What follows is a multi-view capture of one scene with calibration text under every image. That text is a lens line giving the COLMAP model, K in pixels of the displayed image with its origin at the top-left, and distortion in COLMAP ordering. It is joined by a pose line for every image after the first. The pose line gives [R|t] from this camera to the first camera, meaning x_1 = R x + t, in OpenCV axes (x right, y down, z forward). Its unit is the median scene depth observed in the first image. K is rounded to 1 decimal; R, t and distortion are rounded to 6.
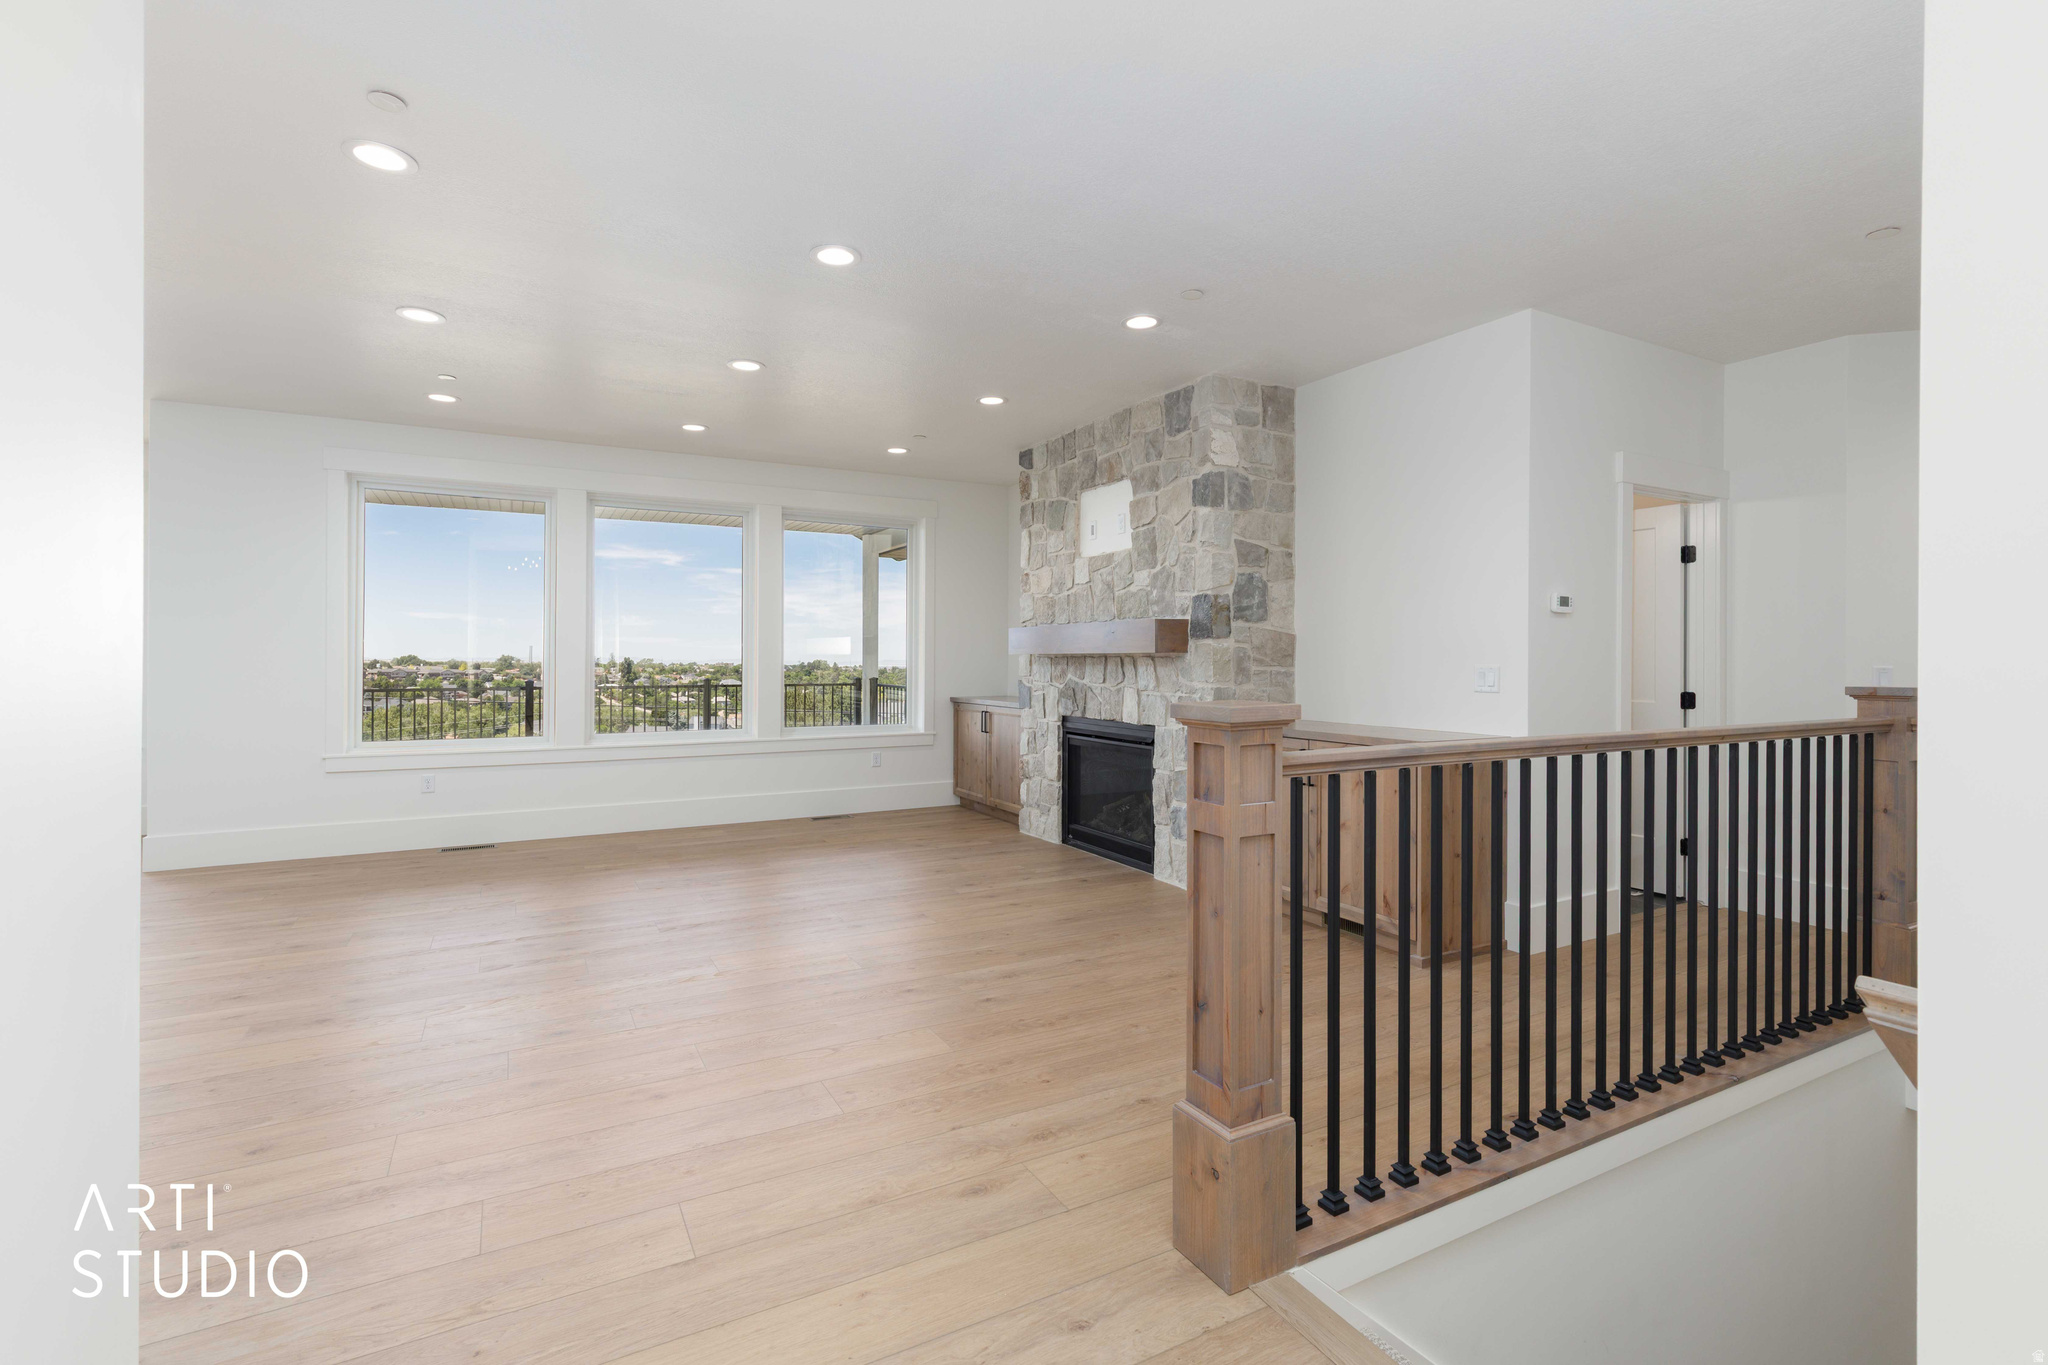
lens RADIAL K [[926.5, 0, 1021.5], [0, 926.5, 676.0], [0, 0, 1]] dist [0.013155, -0.001493]
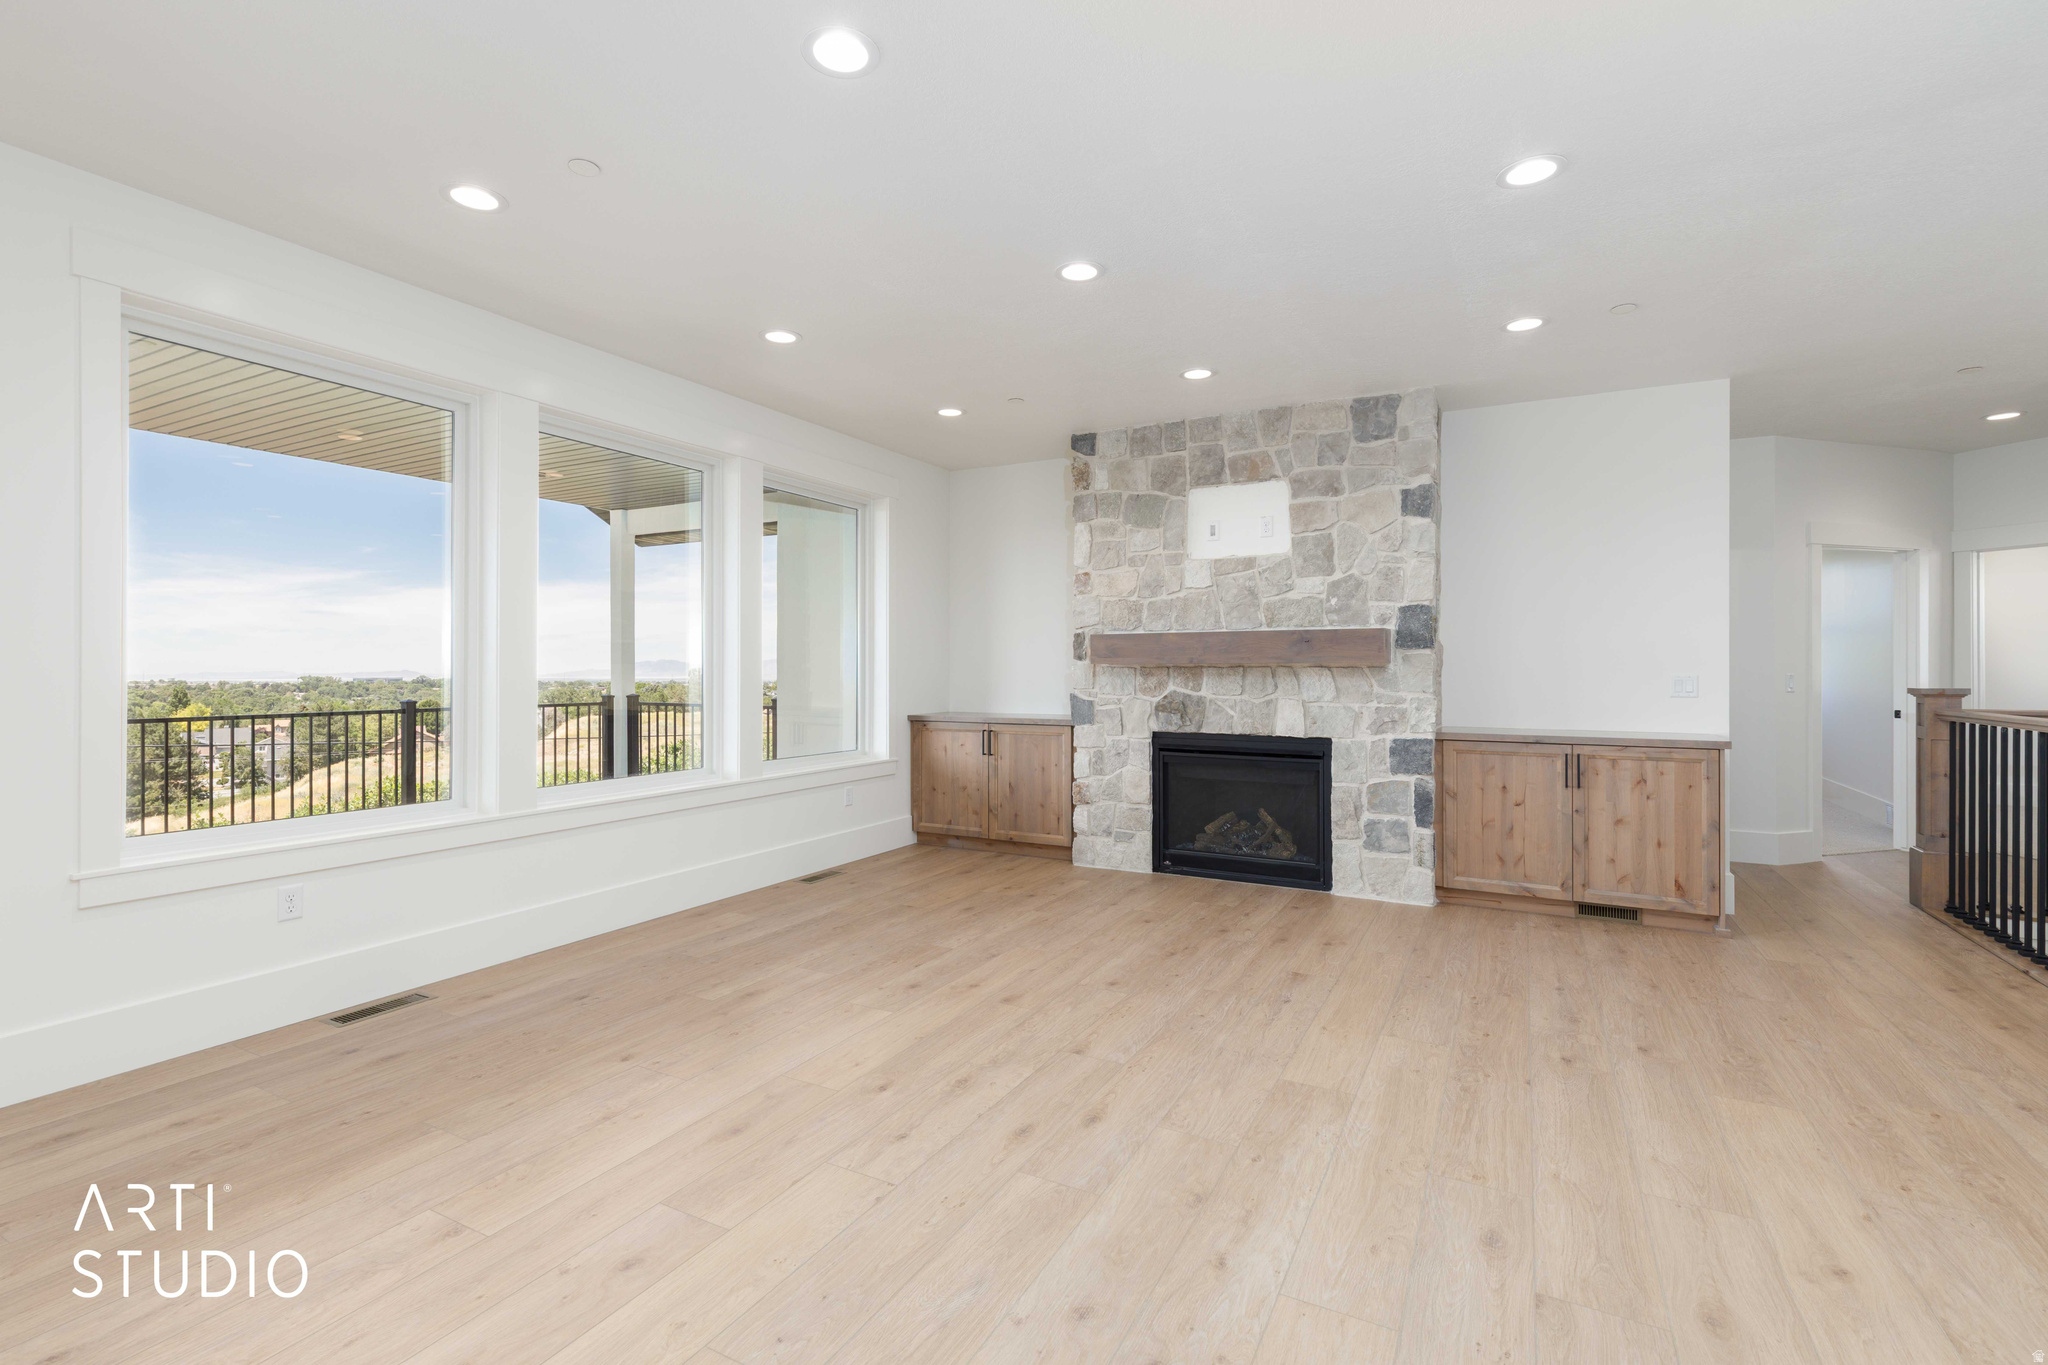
lens RADIAL K [[926.5, 0, 1024.9], [0, 926.5, 679.4], [0, 0, 1]] dist [0.013155, -0.001493]
pose [[0.840517, -0.008542, 0.541718, -0.586804], [0.012246, 0.999920, -0.003234, -0.007420], [-0.541647, 0.009352, 0.840554, 0.321480]]
